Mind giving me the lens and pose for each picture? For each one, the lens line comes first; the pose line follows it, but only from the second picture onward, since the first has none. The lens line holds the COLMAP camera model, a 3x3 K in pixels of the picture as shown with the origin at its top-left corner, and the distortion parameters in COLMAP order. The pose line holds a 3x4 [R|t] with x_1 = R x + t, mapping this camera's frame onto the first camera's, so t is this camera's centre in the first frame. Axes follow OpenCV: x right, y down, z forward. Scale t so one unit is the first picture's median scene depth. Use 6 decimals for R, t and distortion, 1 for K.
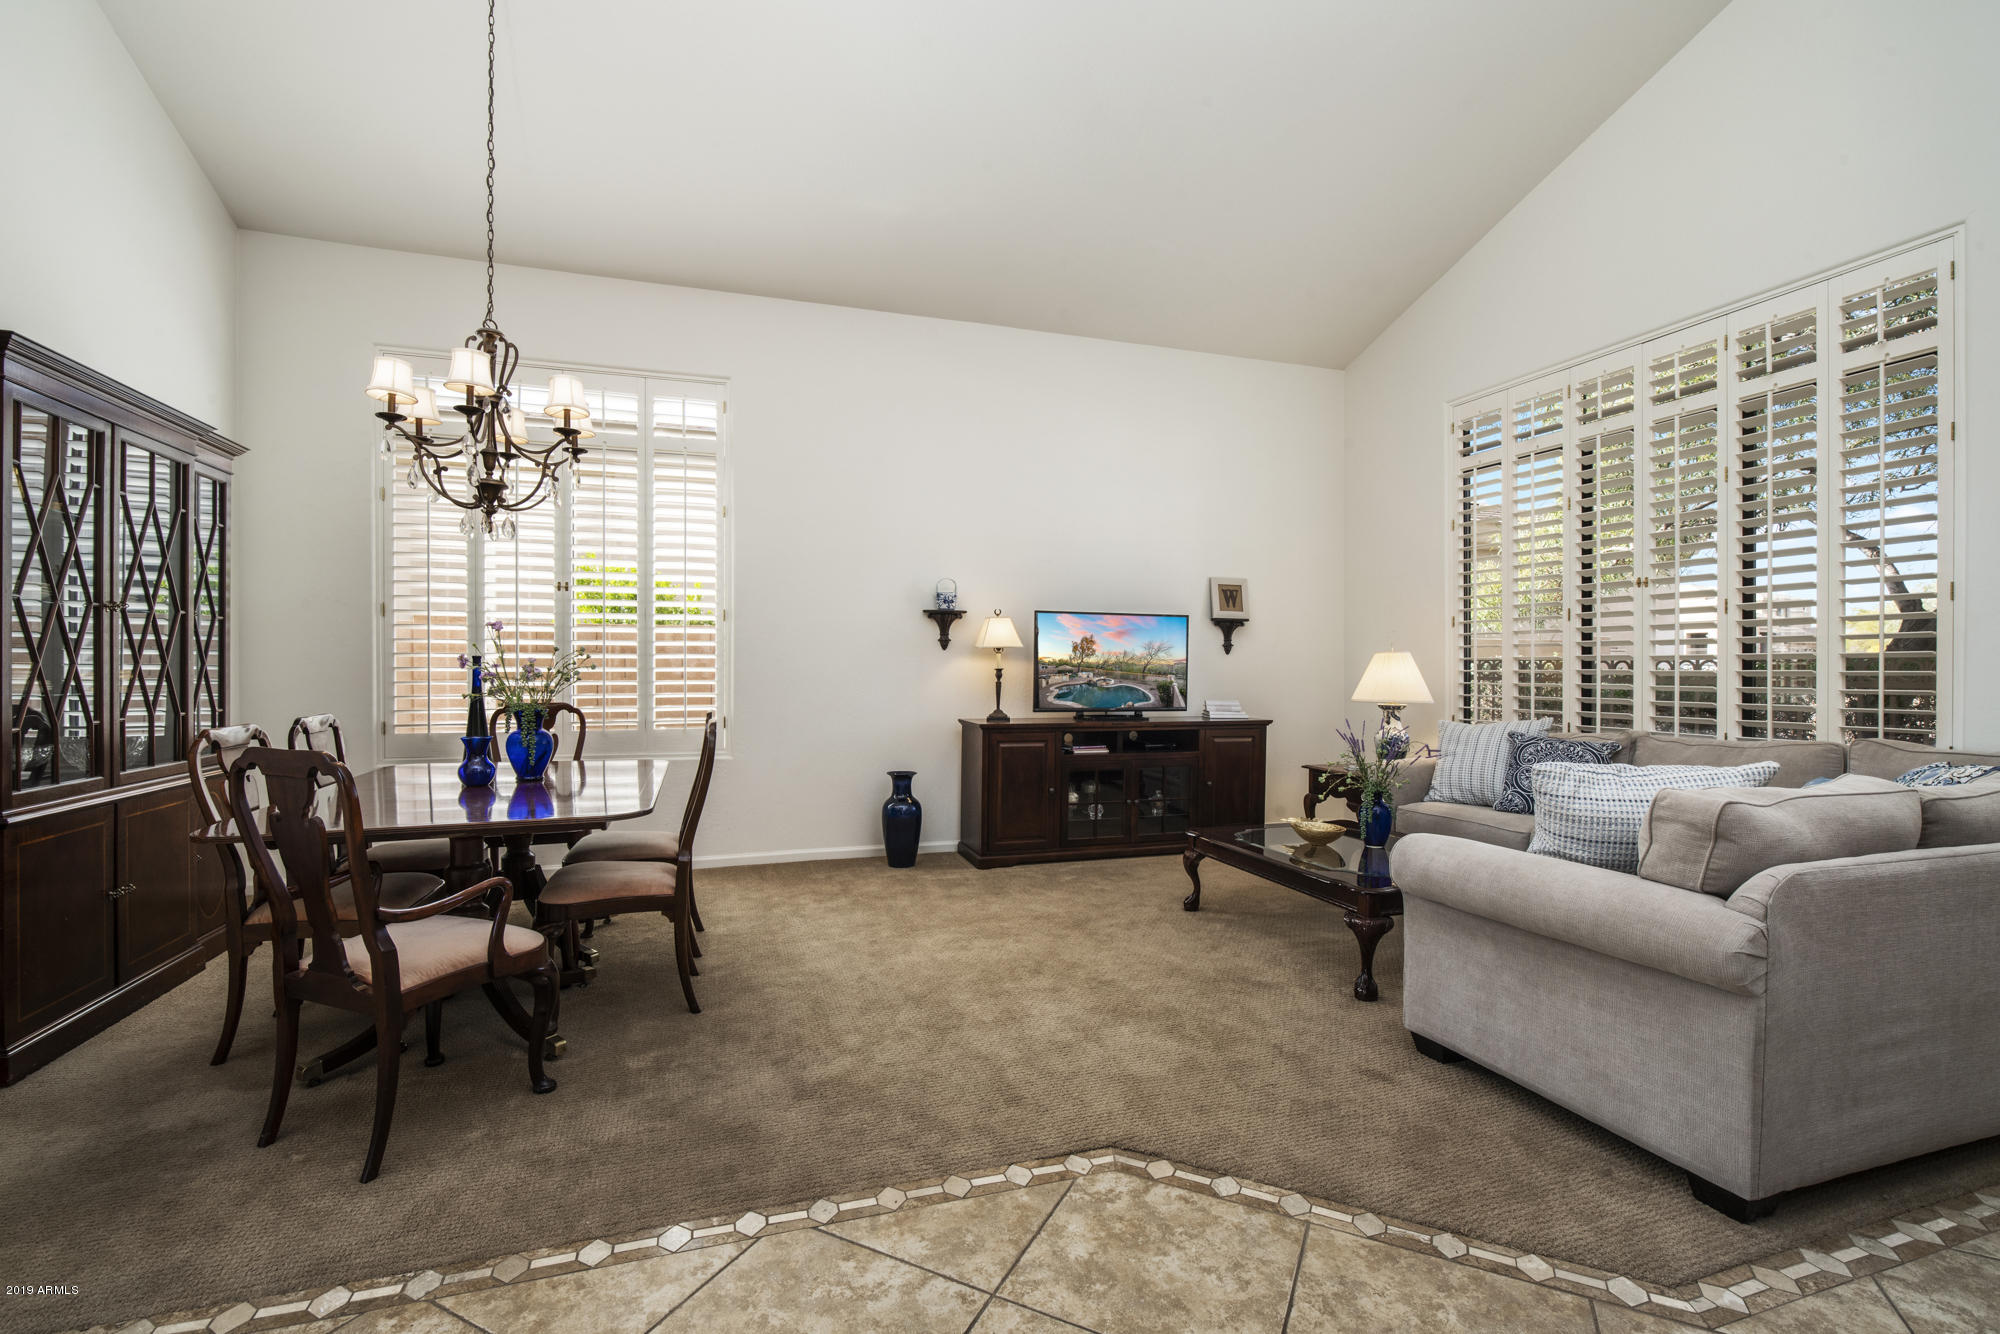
lens RADIAL K [[865.0, 0, 1005.8], [0, 865.0, 665.6], [0, 0, 1]] dist [-0.011829, 0.000426]
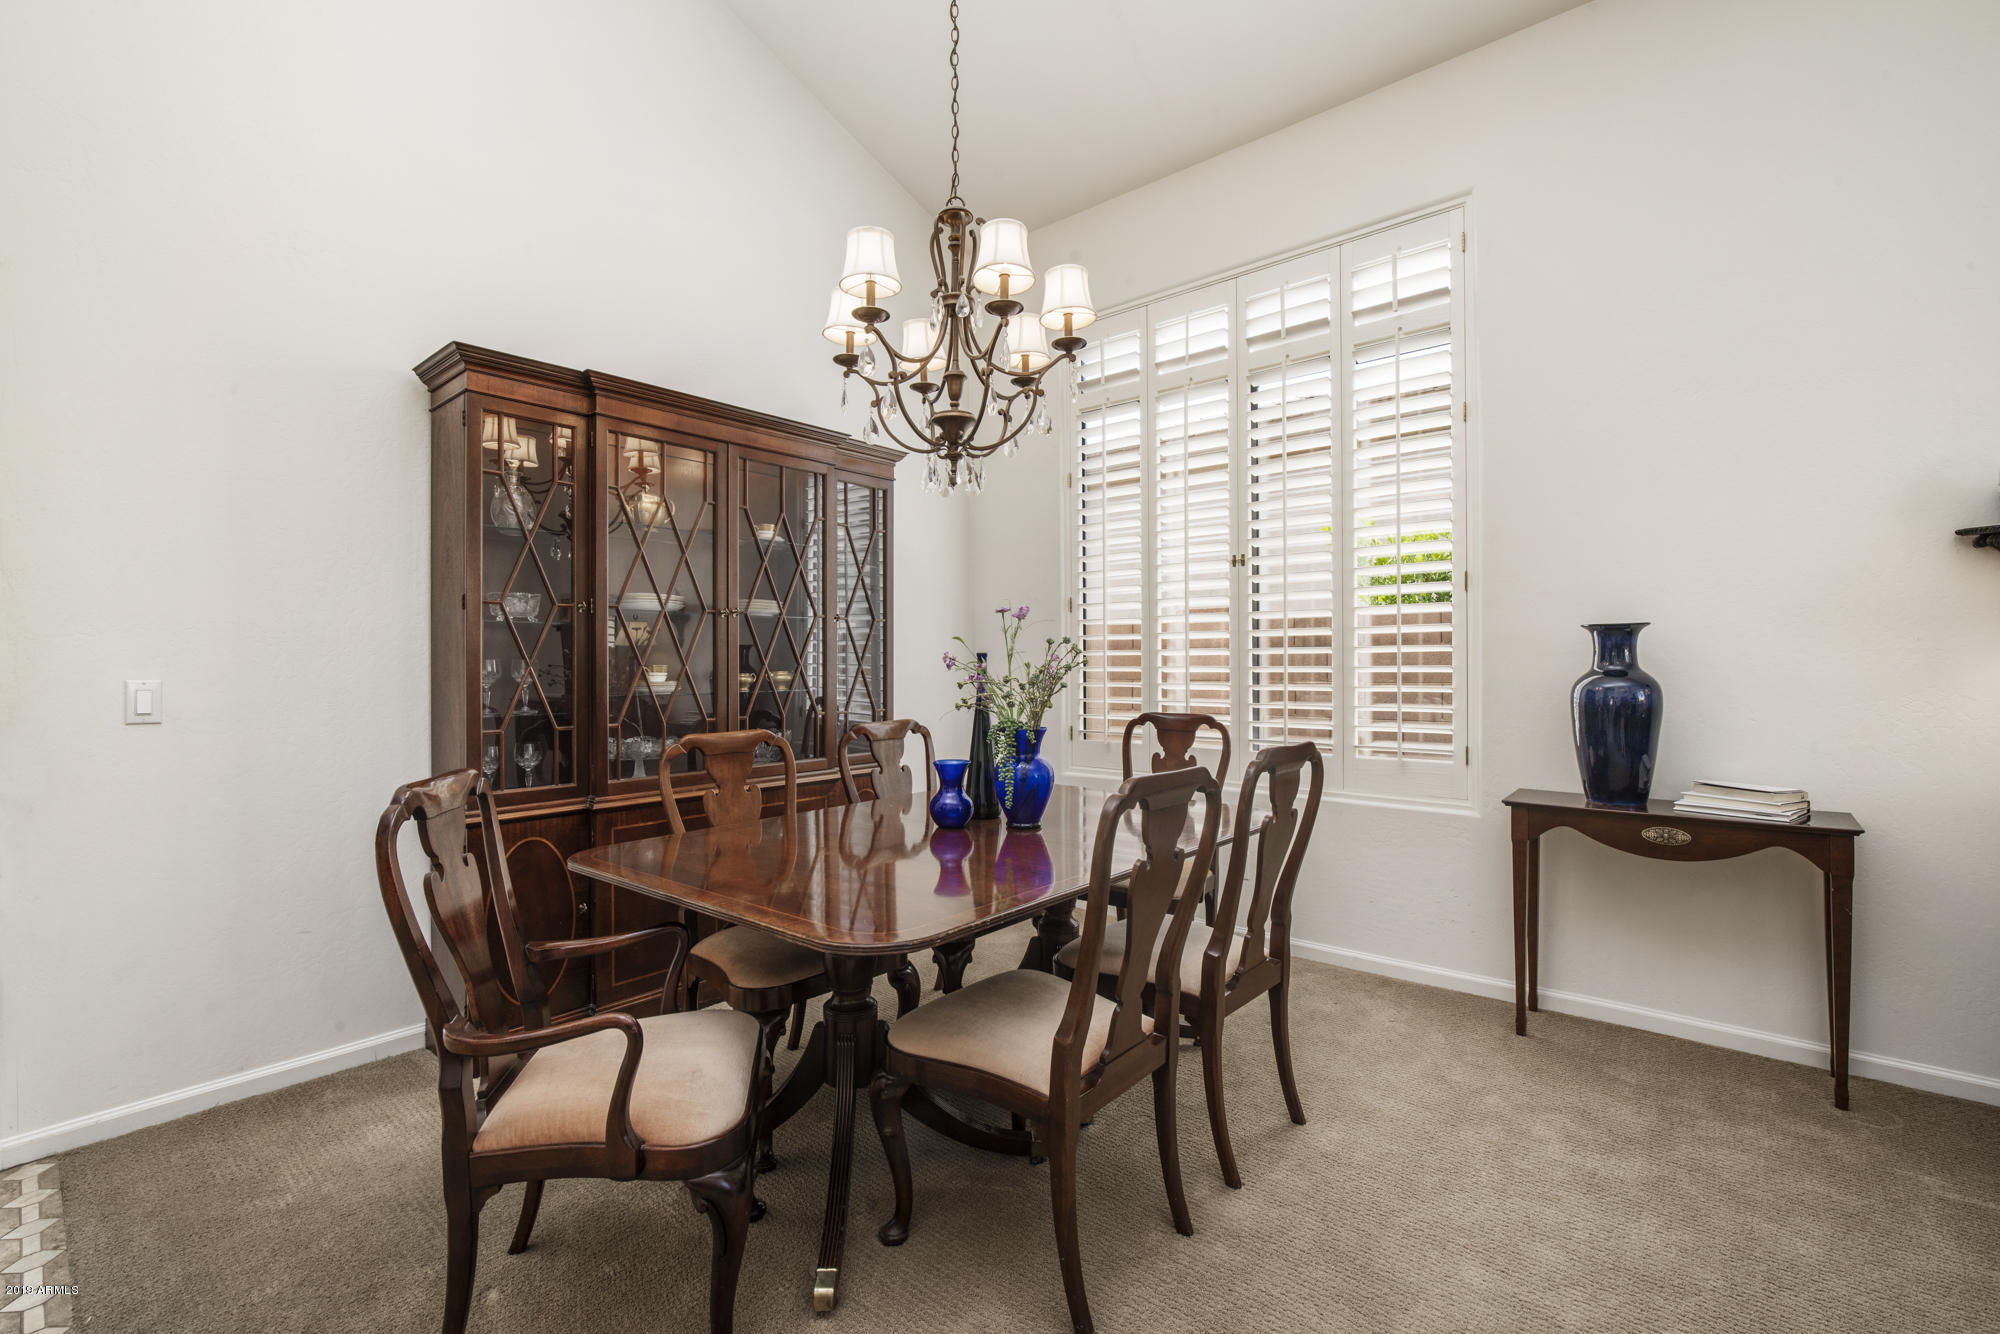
lens RADIAL K [[865.0, 0, 990.7], [0, 865.0, 667.7], [0, 0, 1]] dist [-0.011829, 0.000426]
pose [[0.508094, -0.007908, -0.861265, 0.037520], [0.007870, 0.999959, -0.004539, 0.003869], [0.861266, -0.004472, 0.508135, 0.507064]]
